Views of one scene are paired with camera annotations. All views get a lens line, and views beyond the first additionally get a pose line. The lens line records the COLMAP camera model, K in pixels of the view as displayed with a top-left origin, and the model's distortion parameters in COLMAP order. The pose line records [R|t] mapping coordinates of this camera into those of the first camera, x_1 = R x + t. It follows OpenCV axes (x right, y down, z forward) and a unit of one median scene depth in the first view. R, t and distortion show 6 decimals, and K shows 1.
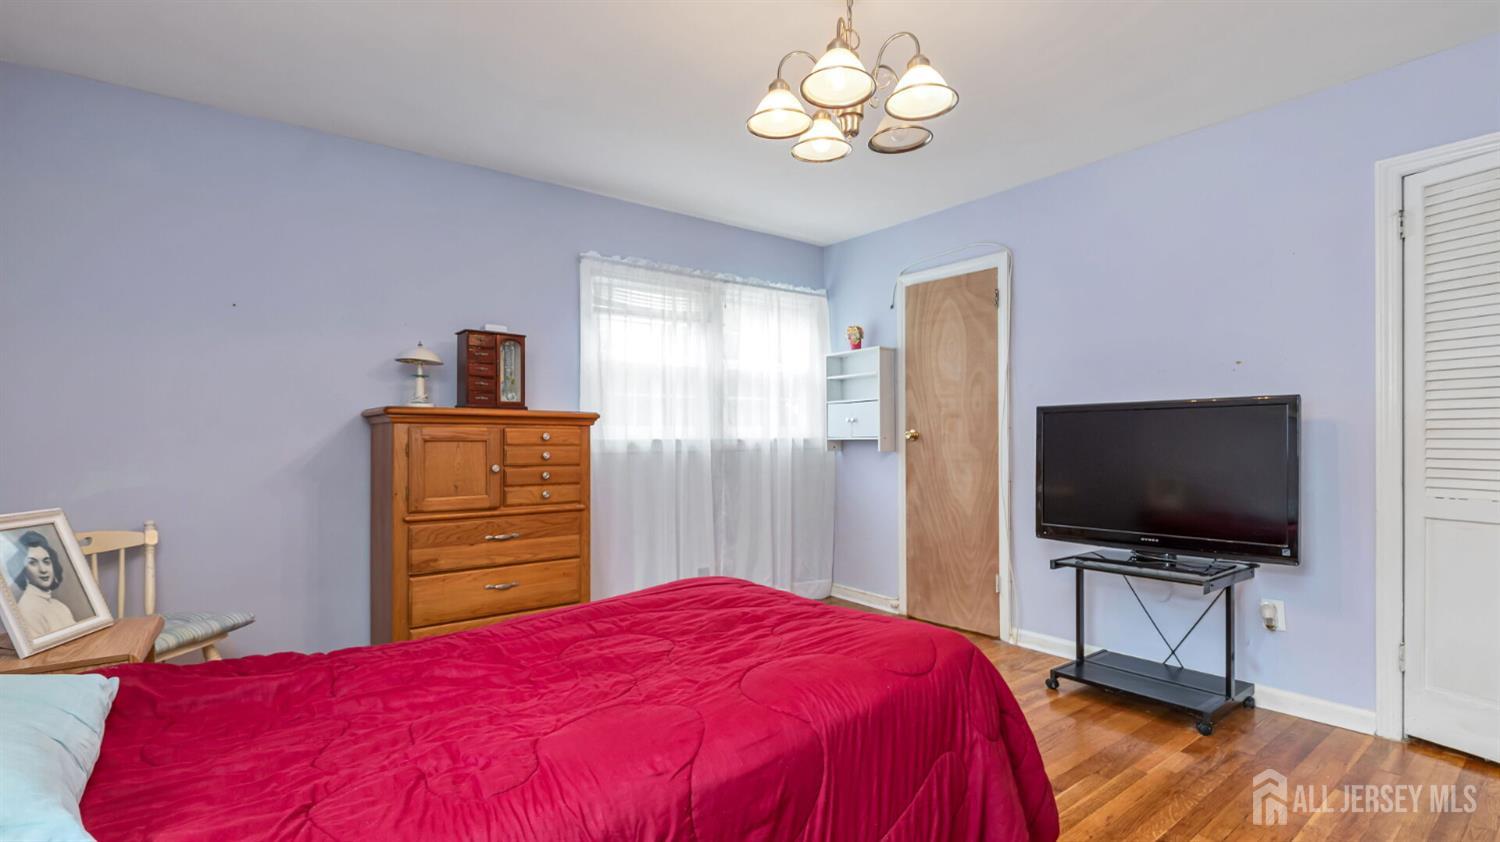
lens RADIAL K [[687.4, 0, 757.1], [0, 687.4, 431.9], [0, 0, 1]] dist [0.013056, 0.000521]
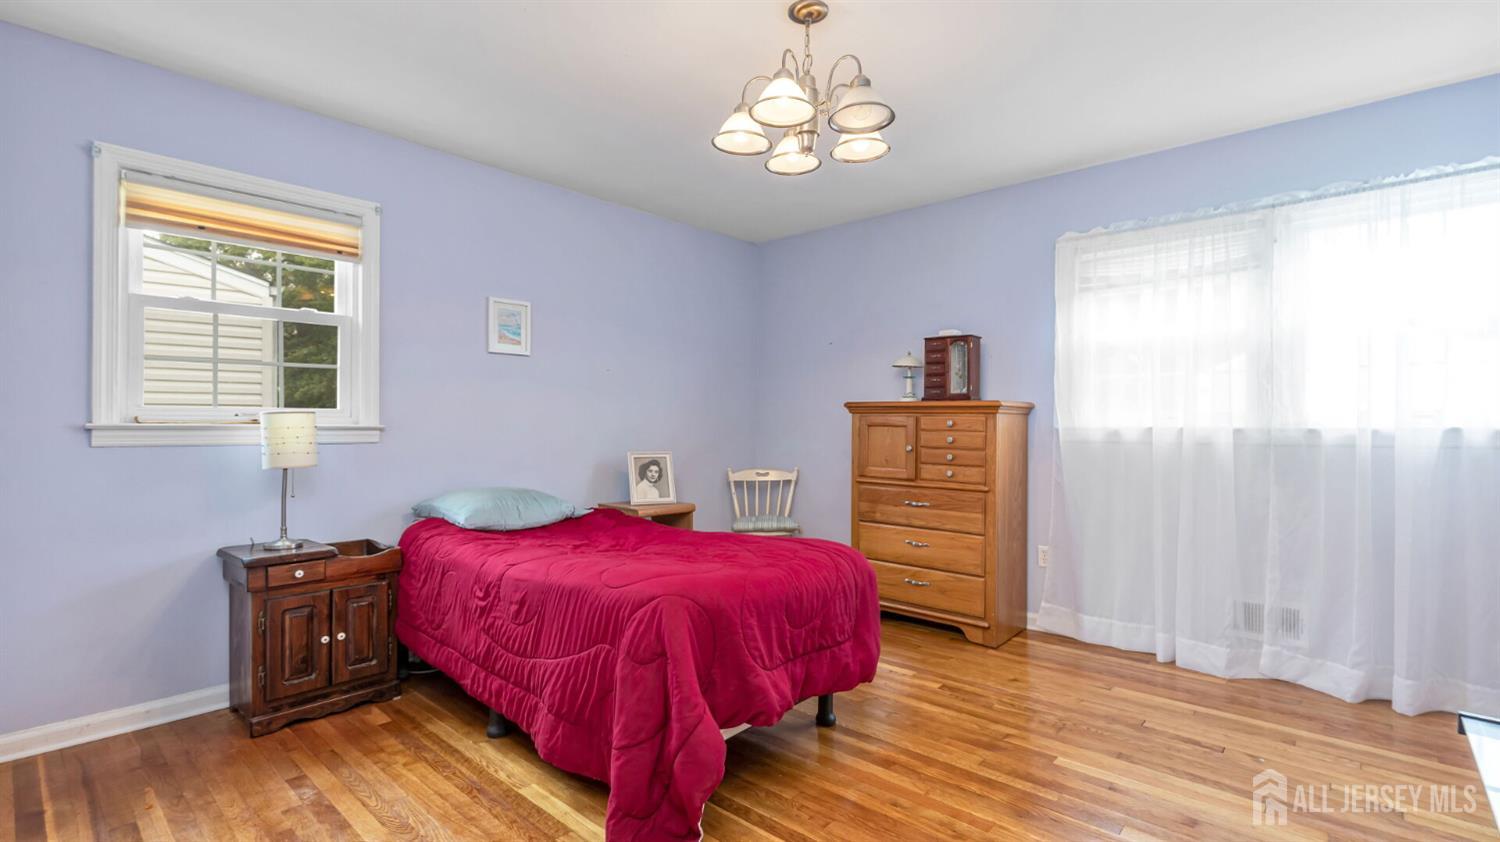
lens RADIAL K [[687.4, 0, 757.7], [0, 687.4, 417.1], [0, 0, 1]] dist [0.013056, 0.000521]
pose [[0.181433, -0.004018, -0.983395, 0.743363], [0.002163, 0.999991, -0.003686, 0.000142], [0.983401, -0.001458, 0.181440, 0.461846]]
